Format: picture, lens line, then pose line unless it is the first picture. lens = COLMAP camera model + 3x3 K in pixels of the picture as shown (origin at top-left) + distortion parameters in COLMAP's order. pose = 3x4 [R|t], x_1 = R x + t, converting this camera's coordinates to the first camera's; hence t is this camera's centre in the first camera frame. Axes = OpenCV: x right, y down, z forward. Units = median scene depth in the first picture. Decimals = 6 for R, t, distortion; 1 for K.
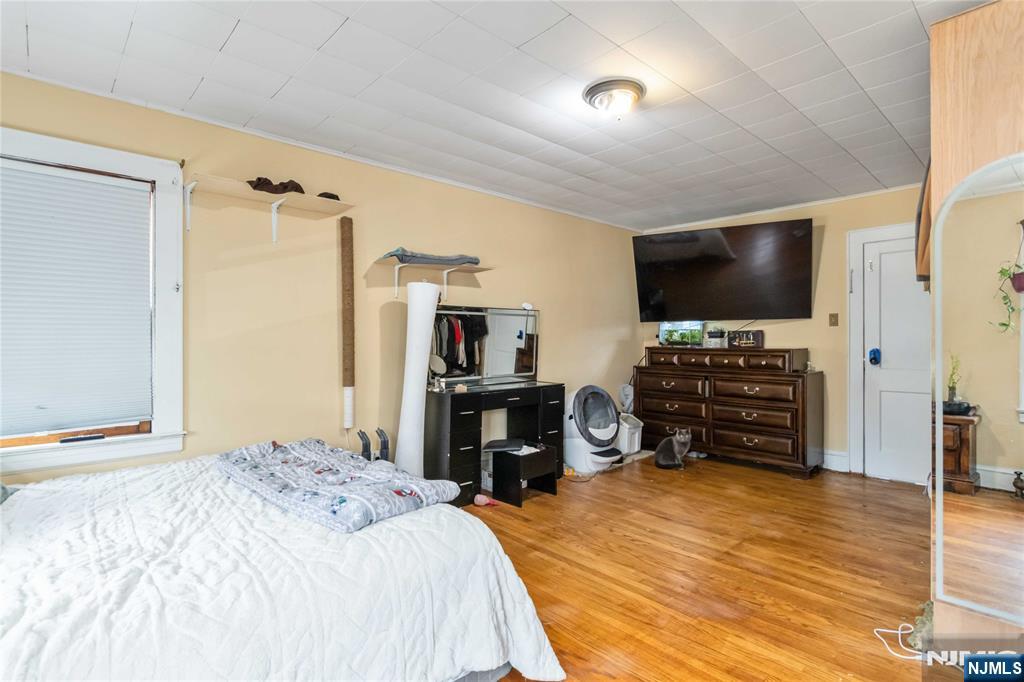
lens RADIAL K [[508.7, 0, 516.4], [0, 508.7, 341.0], [0, 0, 1]] dist [0.001541, -0.000052]
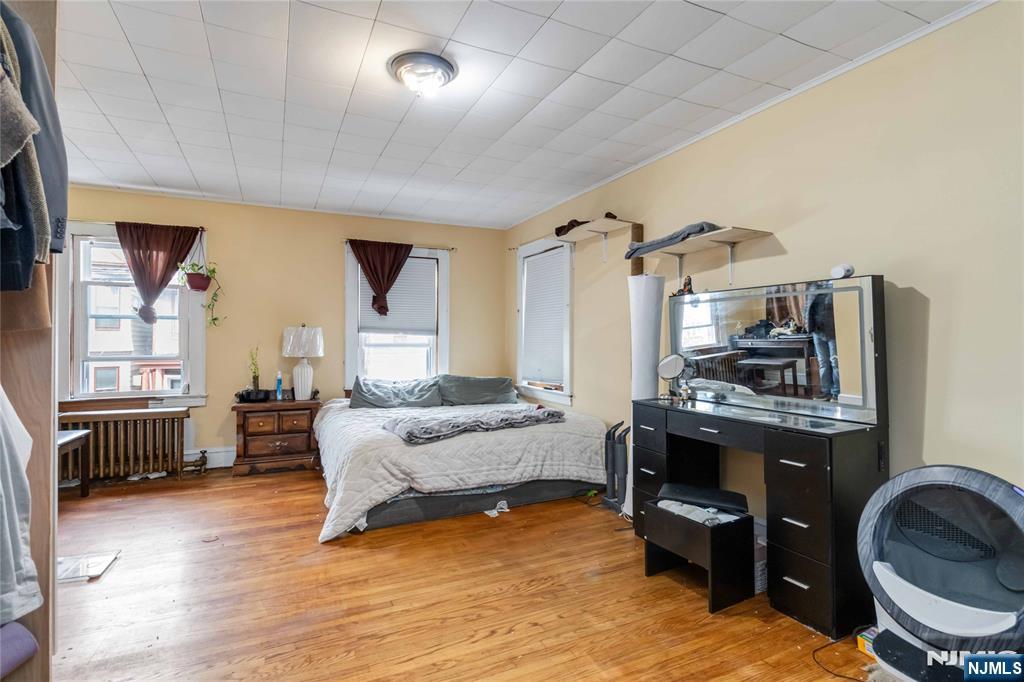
lens RADIAL K [[508.7, 0, 516.0], [0, 508.7, 335.0], [0, 0, 1]] dist [0.001541, -0.000052]
pose [[-0.299527, -0.005674, -0.954071, 0.930096], [-0.004227, 0.999980, -0.004620, -0.001716], [0.954078, 0.002650, -0.299545, 1.316592]]
